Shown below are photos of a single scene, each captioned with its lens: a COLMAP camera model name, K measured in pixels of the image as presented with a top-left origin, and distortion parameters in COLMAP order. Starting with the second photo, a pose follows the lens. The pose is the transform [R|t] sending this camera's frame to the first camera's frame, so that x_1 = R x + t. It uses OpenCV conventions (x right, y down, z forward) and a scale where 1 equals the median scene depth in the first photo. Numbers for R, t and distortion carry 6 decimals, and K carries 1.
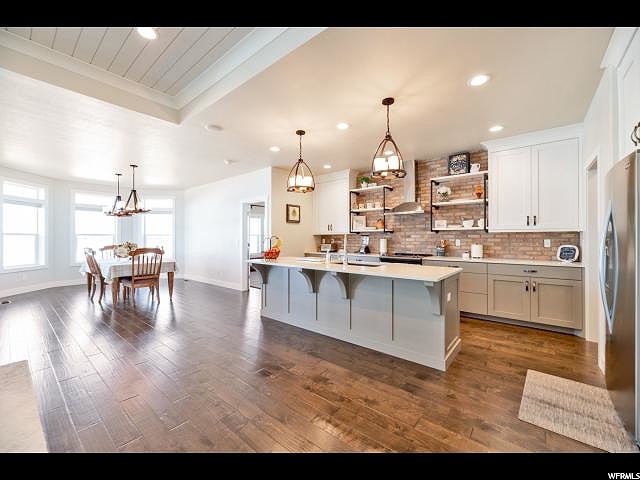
lens RADIAL K [[255.7, 0, 318.6], [0, 255.7, 237.6], [0, 0, 1]] dist [-0.000702, -0.000079]
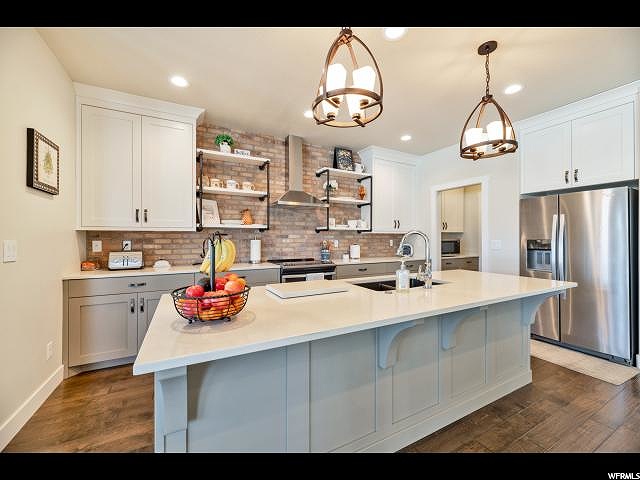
lens RADIAL K [[255.7, 0, 318.6], [0, 255.7, 237.6], [0, 0, 1]] dist [-0.000702, -0.000079]
pose [[0.392528, 0.005360, 0.919724, -0.273866], [-0.003418, 0.999985, -0.004369, 0.001702], [-0.919734, -0.001429, 0.392540, 0.566177]]
